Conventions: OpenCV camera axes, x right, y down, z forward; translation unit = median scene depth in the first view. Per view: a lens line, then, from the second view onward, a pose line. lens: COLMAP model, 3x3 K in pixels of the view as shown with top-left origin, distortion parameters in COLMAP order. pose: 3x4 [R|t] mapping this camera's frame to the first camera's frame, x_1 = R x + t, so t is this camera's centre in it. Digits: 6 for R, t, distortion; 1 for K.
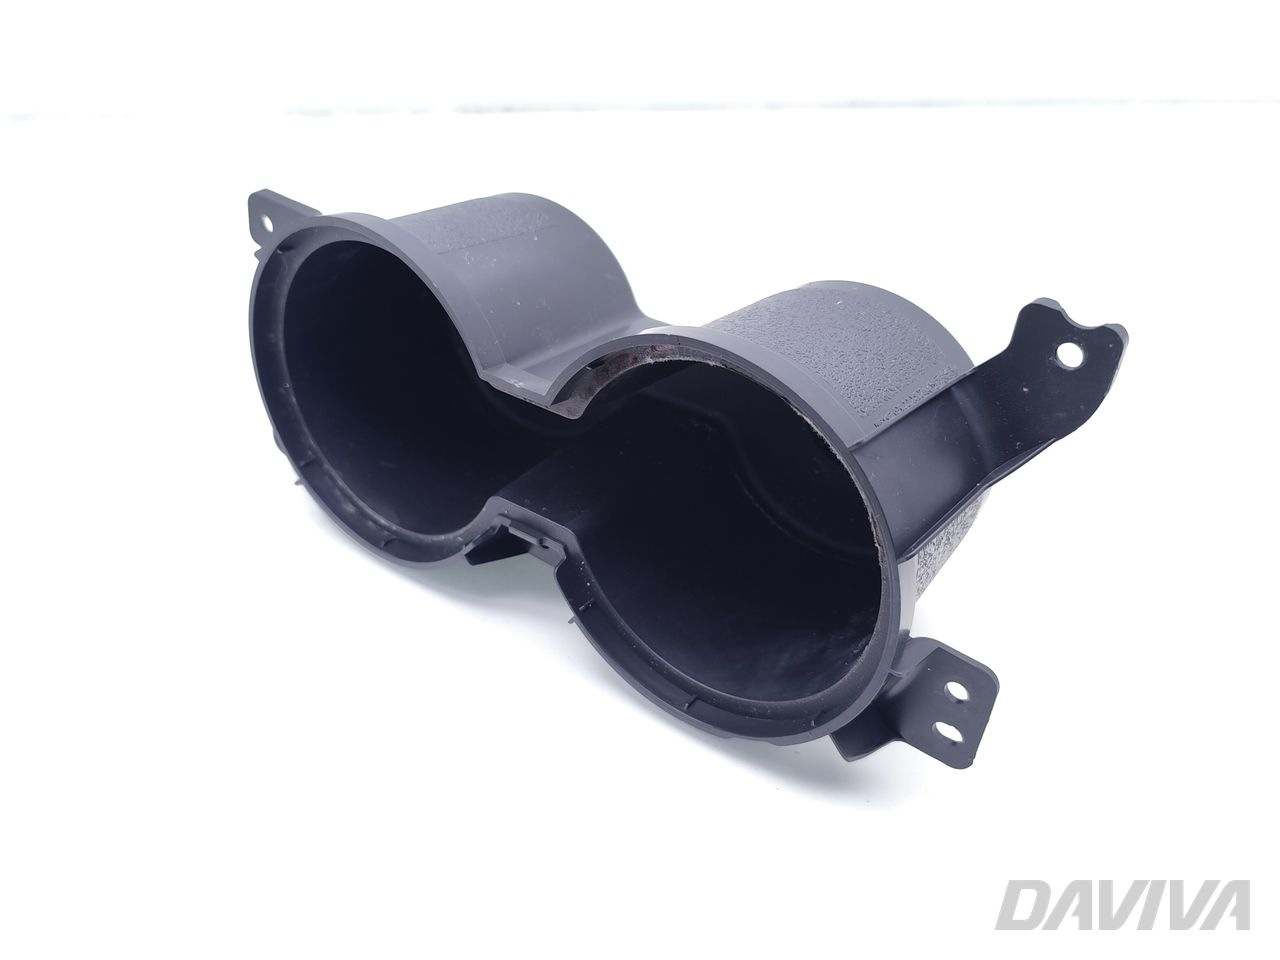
lens RADIAL K [[1246.7, 0, 640.0], [0, 1246.7, 480.0], [0, 0, 1]] dist [-0.059171, -0.009689]
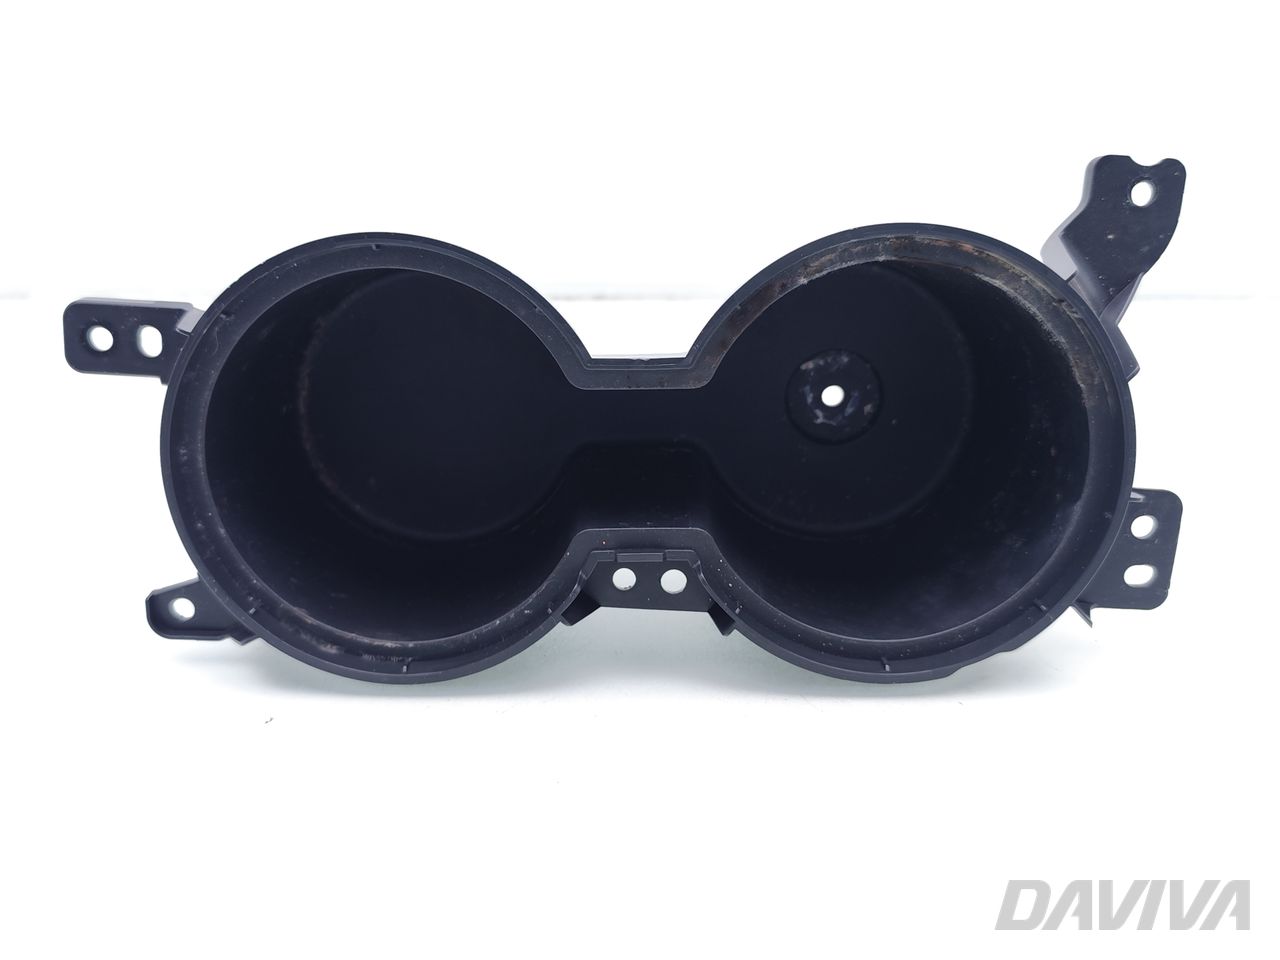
lens RADIAL K [[1246.7, 0, 640.0], [0, 1246.7, 480.0], [0, 0, 1]] dist [-0.059171, -0.009689]
pose [[0.815451, -0.206858, 0.540601, -0.528267], [0.338736, 0.927875, -0.155907, 0.124468], [-0.469359, 0.310256, 0.826706, 0.267182]]
